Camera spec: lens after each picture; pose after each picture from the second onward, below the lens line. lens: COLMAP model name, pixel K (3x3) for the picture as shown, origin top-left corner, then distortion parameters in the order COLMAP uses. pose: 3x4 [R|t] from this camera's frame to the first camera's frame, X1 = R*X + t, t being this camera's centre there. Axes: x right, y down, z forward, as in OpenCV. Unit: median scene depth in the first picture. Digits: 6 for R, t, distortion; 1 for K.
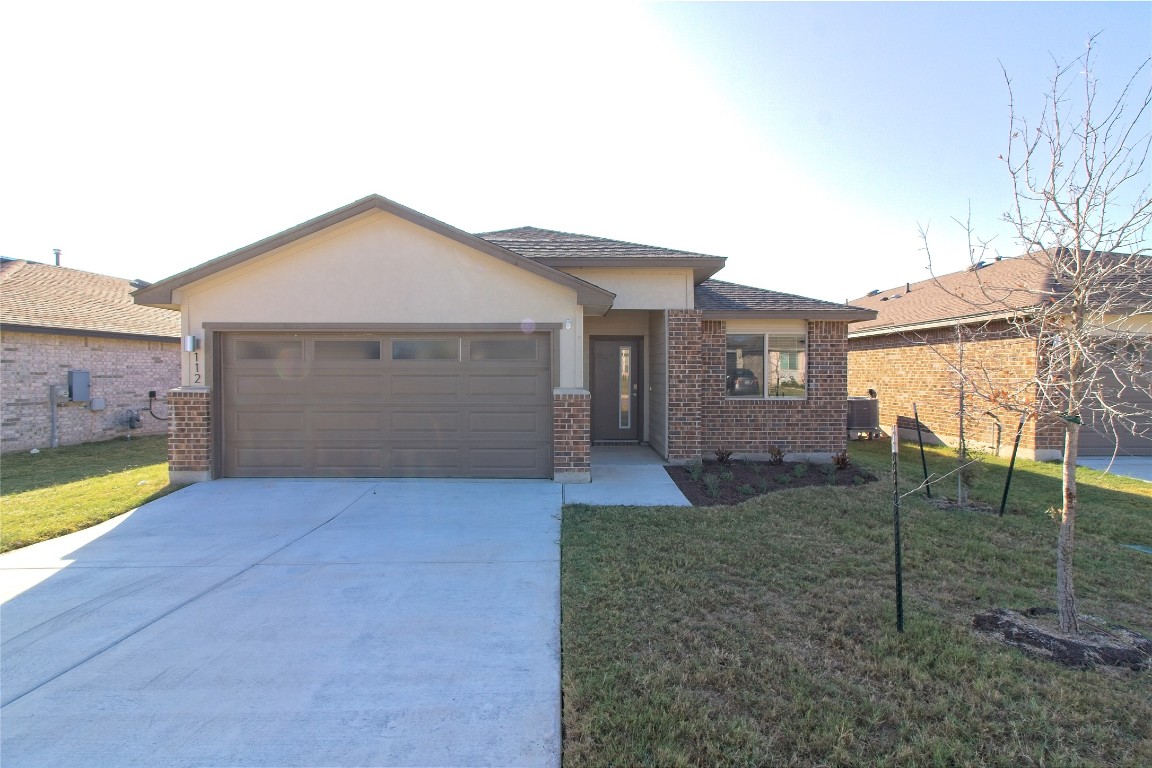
lens RADIAL K [[530.0, 0, 583.4], [0, 530.0, 379.4], [0, 0, 1]] dist [-0.006604, 0.004632]
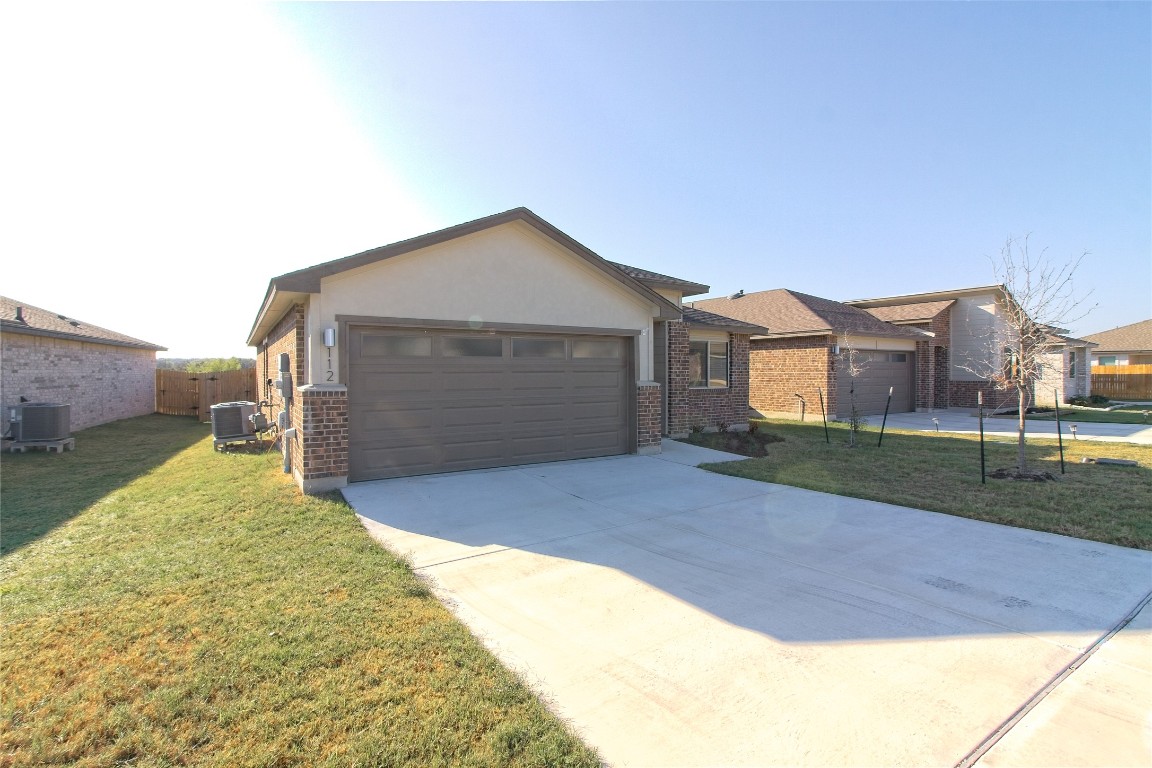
lens RADIAL K [[530.0, 0, 574.5], [0, 530.0, 382.2], [0, 0, 1]] dist [-0.006604, 0.004632]
pose [[0.848316, -0.013536, 0.529317, -0.739679], [0.007615, 0.999882, 0.013366, 0.000399], [-0.529435, -0.007308, 0.848319, 0.004007]]
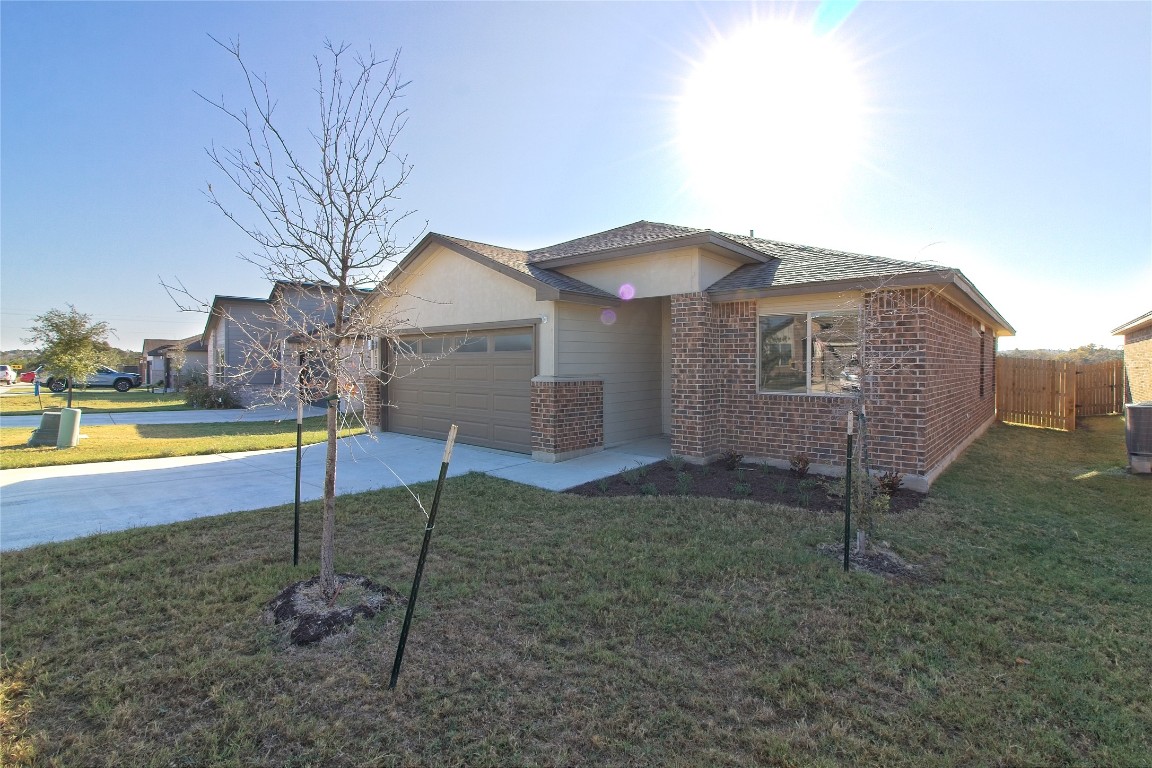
lens RADIAL K [[530.0, 0, 582.5], [0, 530.0, 375.8], [0, 0, 1]] dist [-0.006604, 0.004632]
pose [[0.748588, 0.013856, -0.662891, 0.668804], [-0.006619, 0.999888, 0.013426, 0.000308], [0.663003, -0.005662, 0.748596, 0.191558]]
